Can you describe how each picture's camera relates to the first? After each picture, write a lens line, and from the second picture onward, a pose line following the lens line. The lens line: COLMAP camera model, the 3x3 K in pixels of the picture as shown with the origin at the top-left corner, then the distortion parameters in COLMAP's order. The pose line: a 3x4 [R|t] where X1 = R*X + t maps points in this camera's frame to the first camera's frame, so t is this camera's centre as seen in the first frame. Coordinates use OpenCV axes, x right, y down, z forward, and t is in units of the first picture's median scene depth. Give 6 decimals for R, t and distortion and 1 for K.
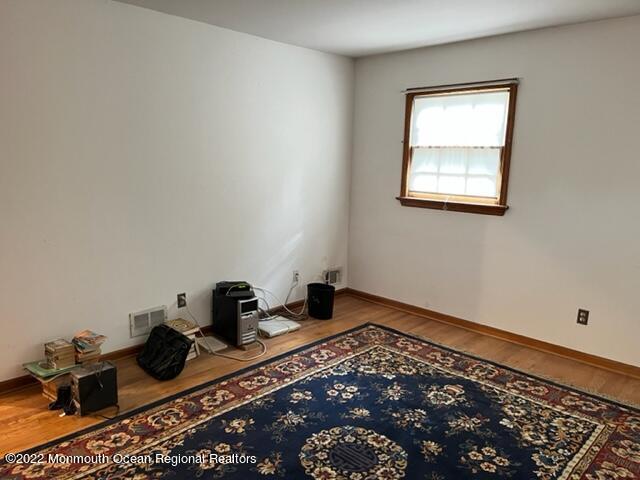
lens RADIAL K [[490.9, 0, 322.8], [0, 490.9, 240.6], [0, 0, 1]] dist [0.032139, -0.001872]
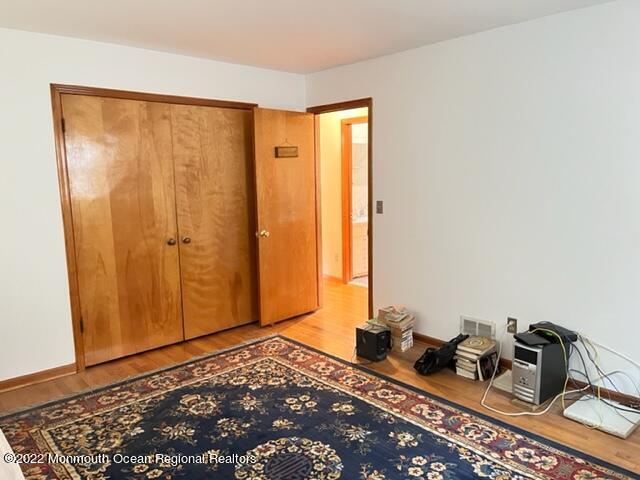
lens RADIAL K [[490.9, 0, 322.3], [0, 490.9, 240.3], [0, 0, 1]] dist [0.032139, -0.001872]
pose [[-0.072902, 0.122791, -0.989751, 0.782500], [-0.158588, 0.978338, 0.133056, -0.126287], [0.984650, 0.166663, -0.051849, 0.815811]]
